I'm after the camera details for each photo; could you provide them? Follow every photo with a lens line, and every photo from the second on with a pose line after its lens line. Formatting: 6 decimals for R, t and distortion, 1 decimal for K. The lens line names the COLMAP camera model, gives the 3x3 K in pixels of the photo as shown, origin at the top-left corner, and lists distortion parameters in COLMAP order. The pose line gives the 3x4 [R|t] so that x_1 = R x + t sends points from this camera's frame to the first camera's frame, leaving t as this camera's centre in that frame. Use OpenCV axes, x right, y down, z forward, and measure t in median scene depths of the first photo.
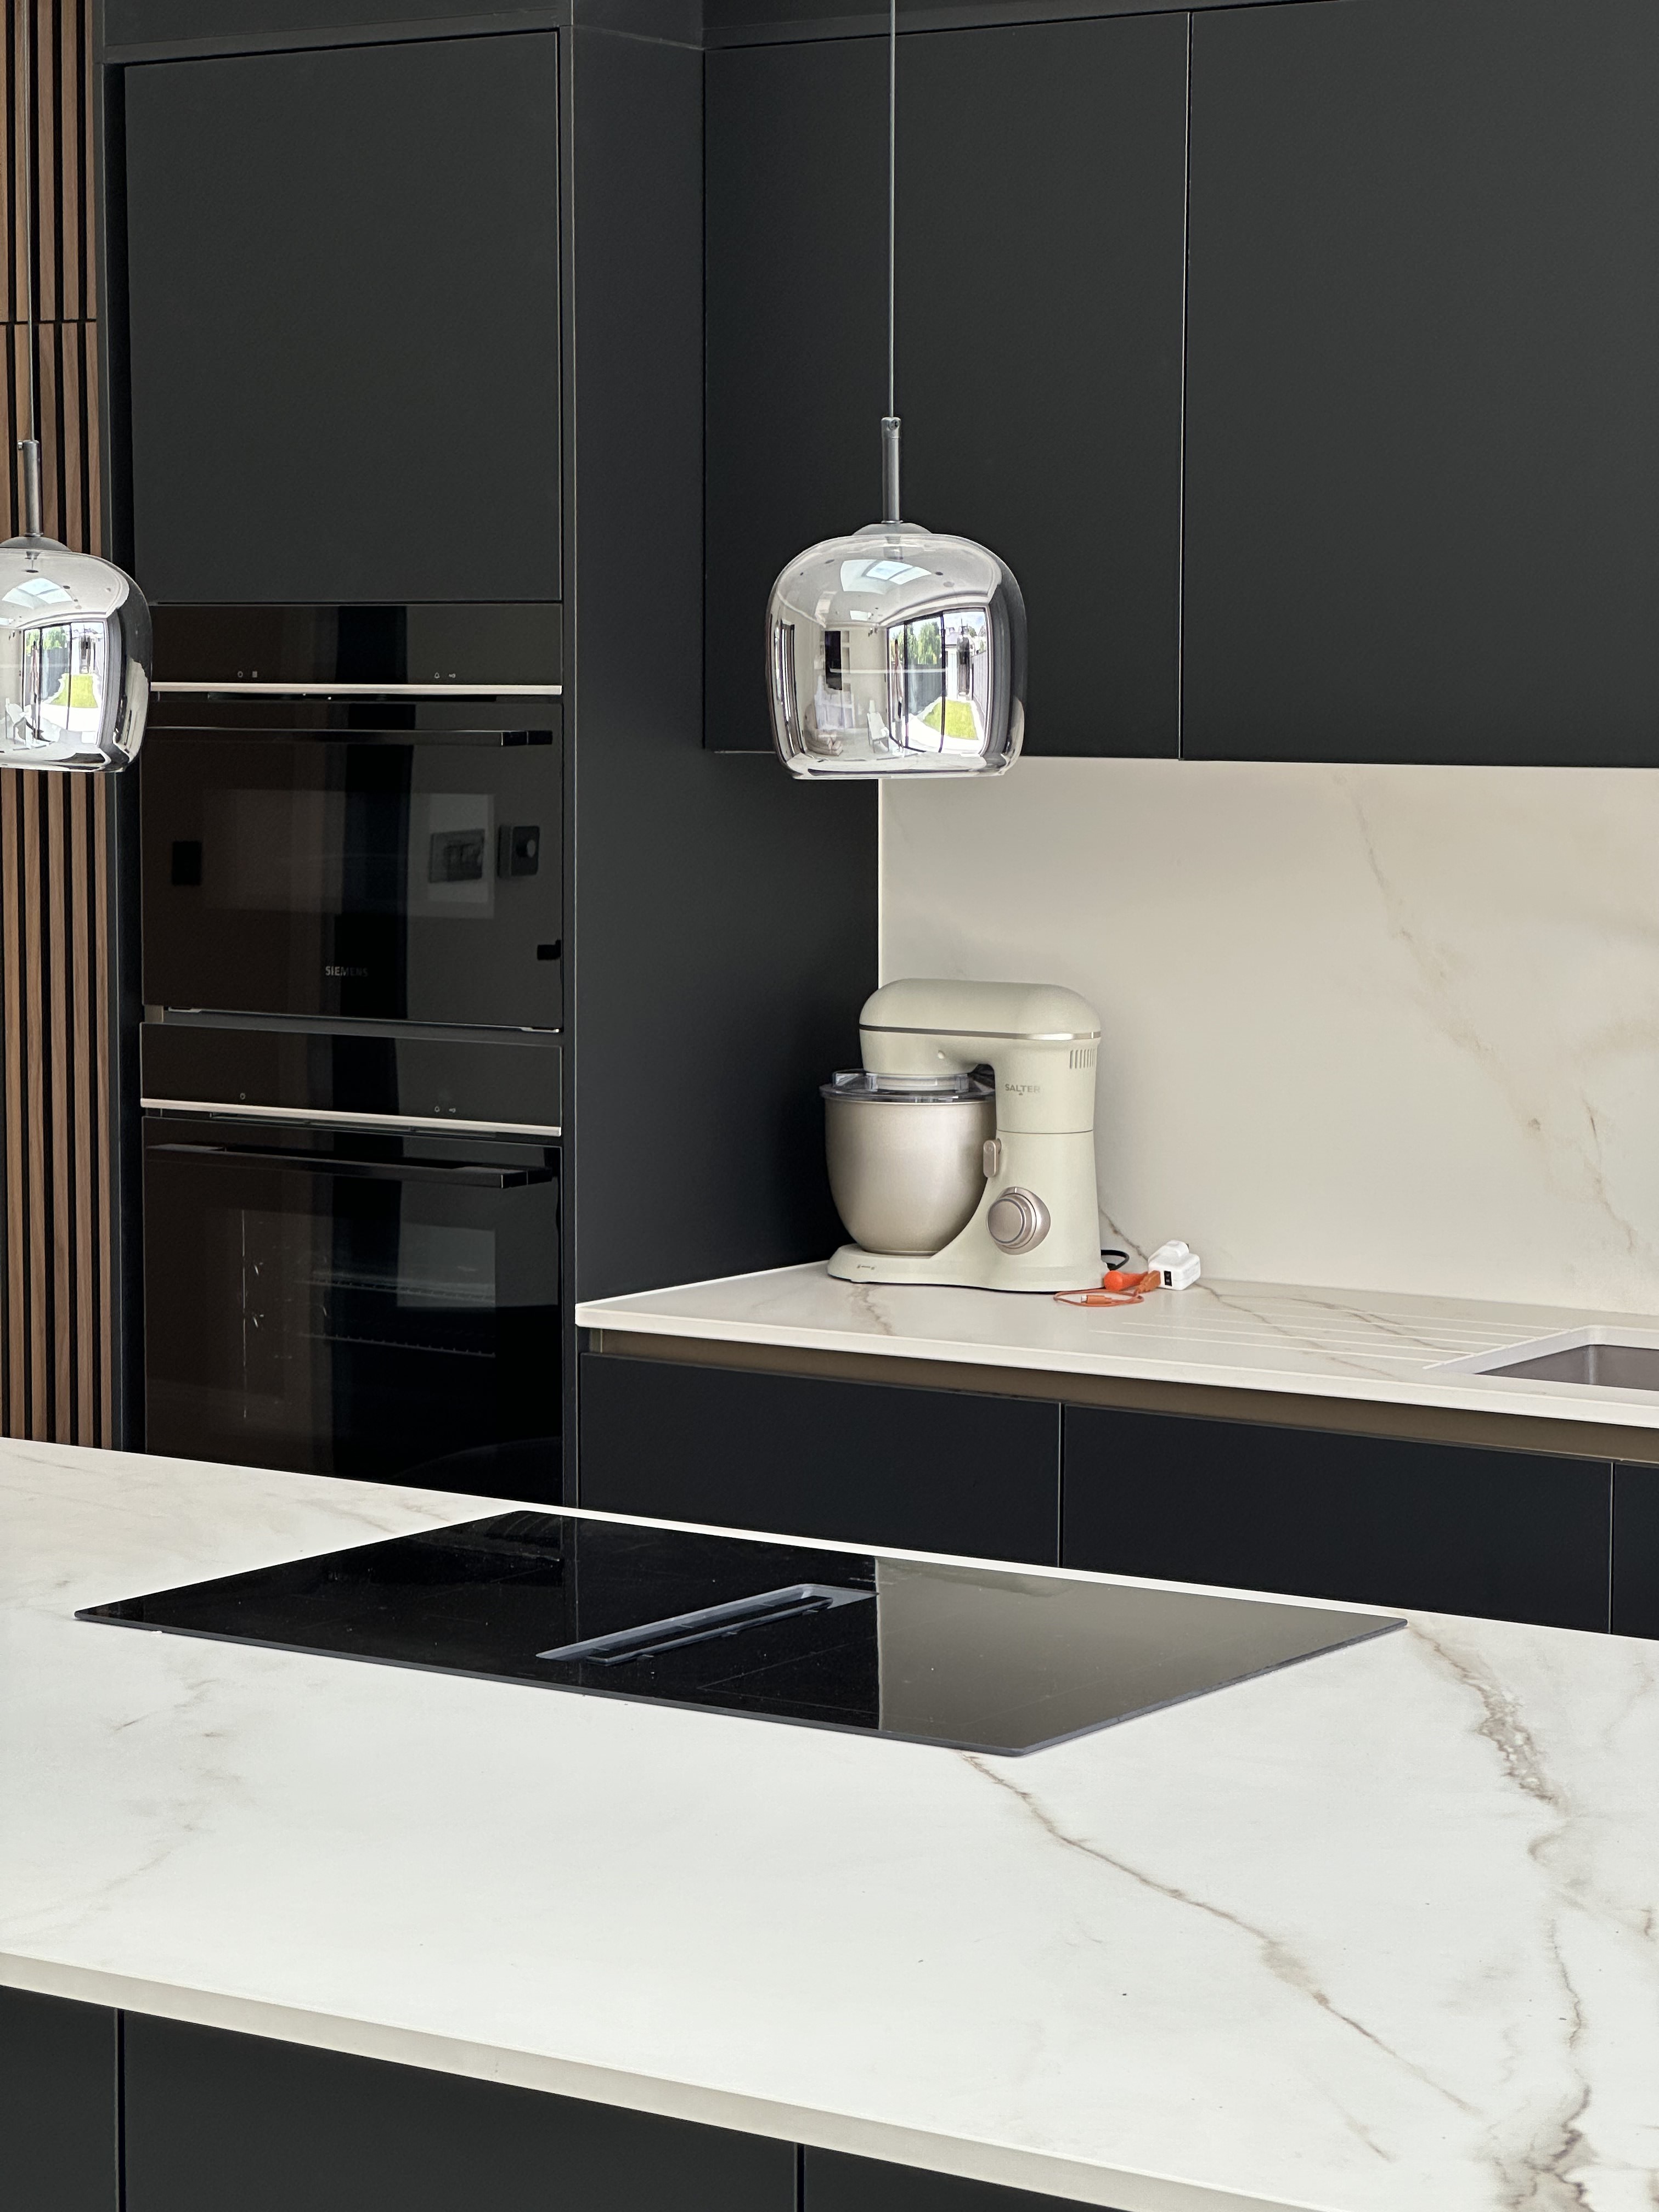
lens RADIAL K [[5100.8, 0, 834.5], [0, 5100.8, 1088.7], [0, 0, 1]] dist [0.211666, 0.000000]
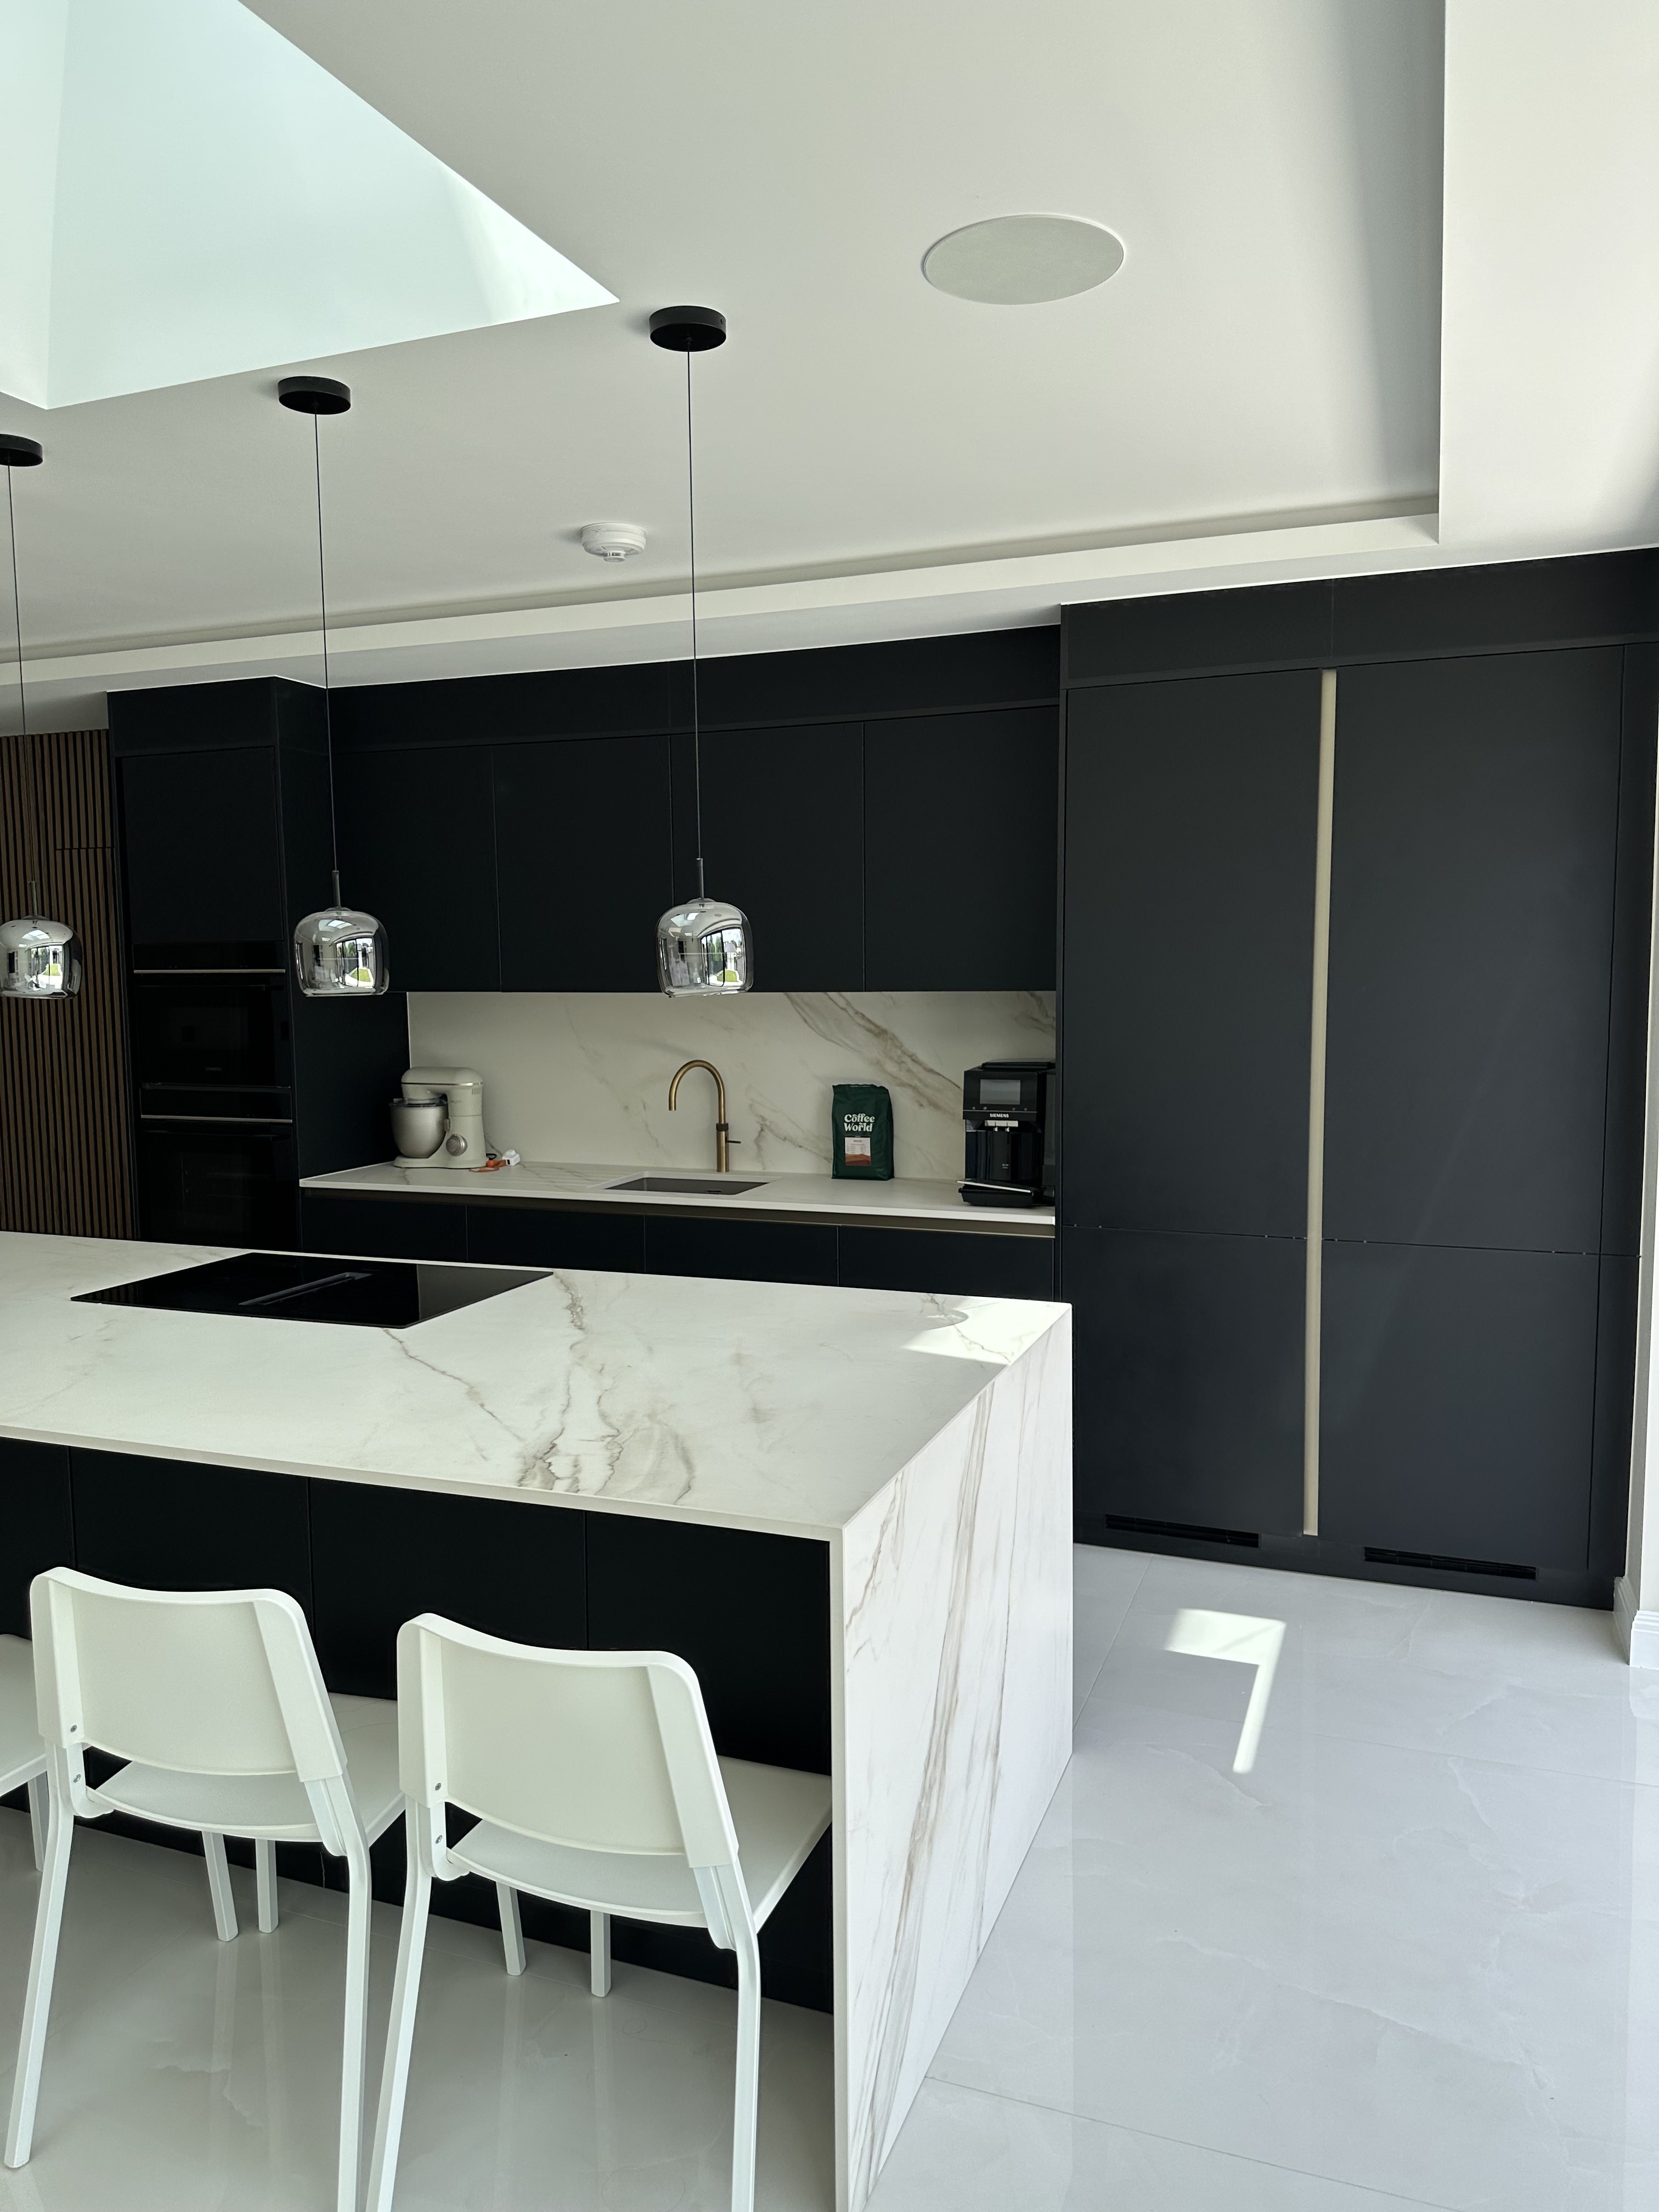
lens RADIAL K [[1590.2, 0, 837.5], [0, 1590.2, 1111.9], [0, 0, 1]] dist [0.108996, -0.078695]
pose [[0.973710, -0.033733, 0.225280, 0.064514], [0.031742, 0.999419, 0.012453, 0.002148], [-0.225569, -0.004974, 0.974214, 0.038396]]
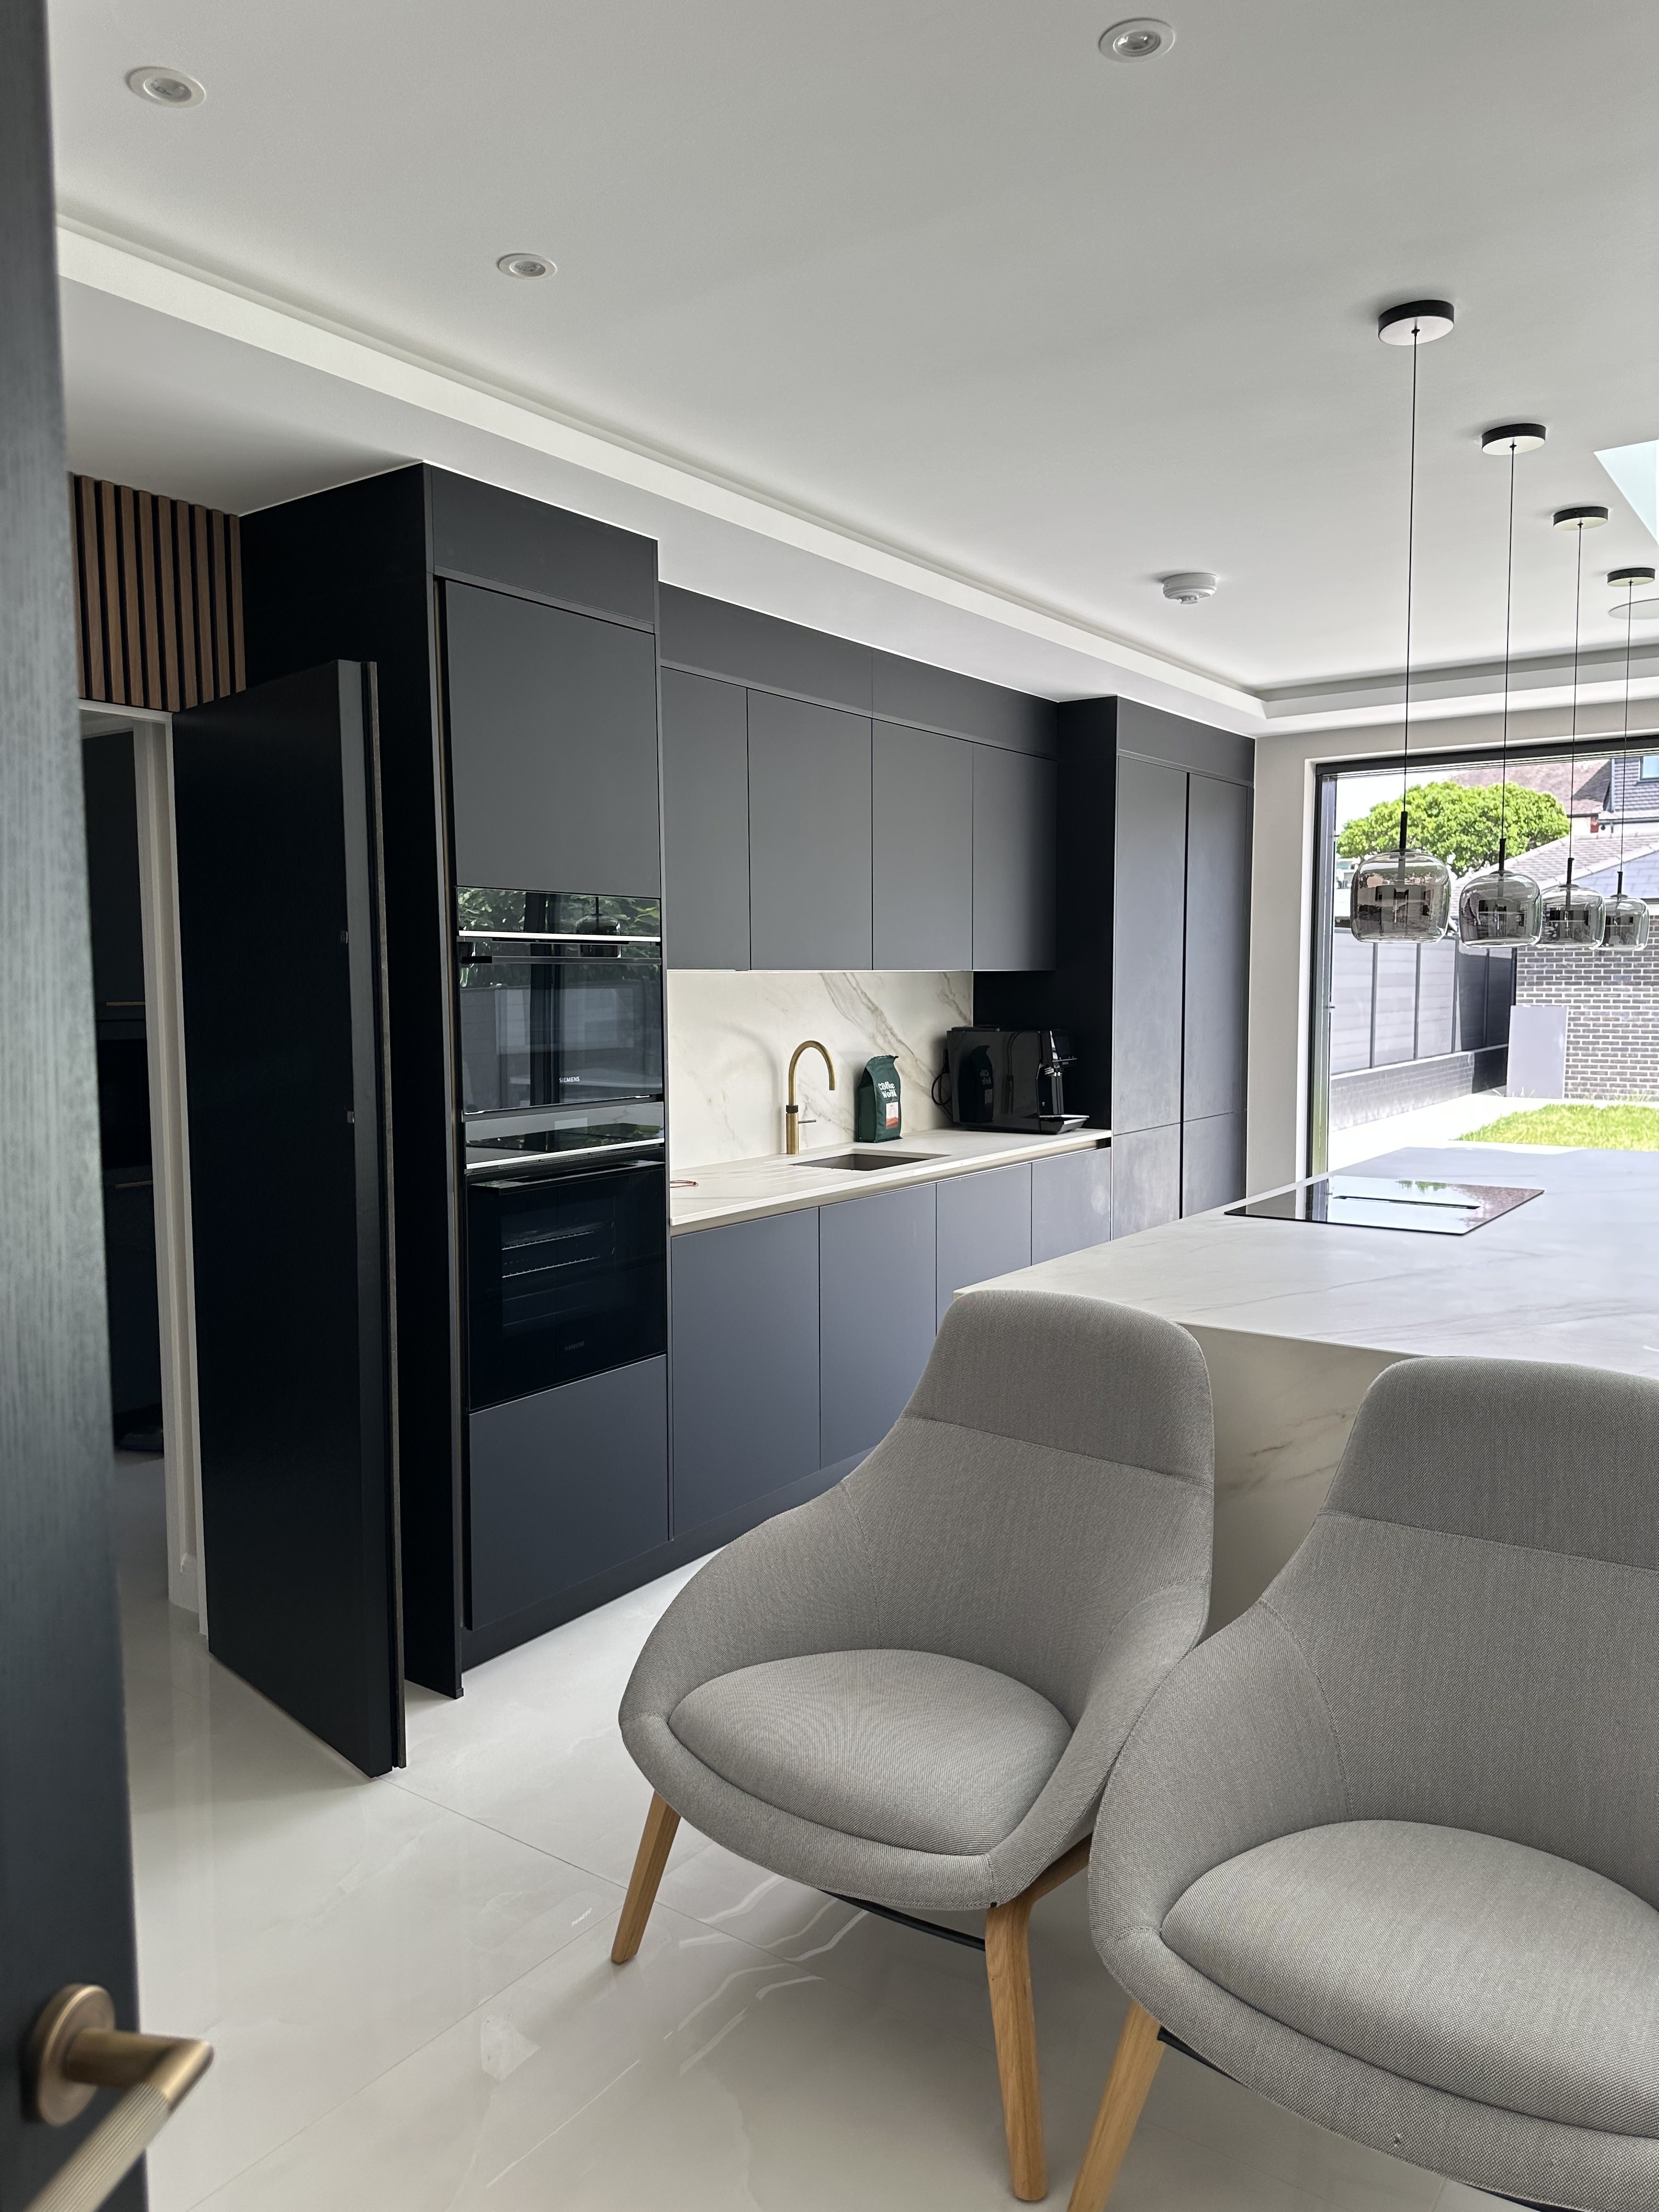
lens RADIAL K [[1590.2, 0, 827.9], [0, 1590.2, 1101.9], [0, 0, 1]] dist [0.108996, -0.078695]
pose [[0.026747, -0.074374, 0.996872, -1.104583], [0.101375, 0.992289, 0.071312, -0.072610], [-0.994489, 0.099150, 0.034080, 1.344964]]
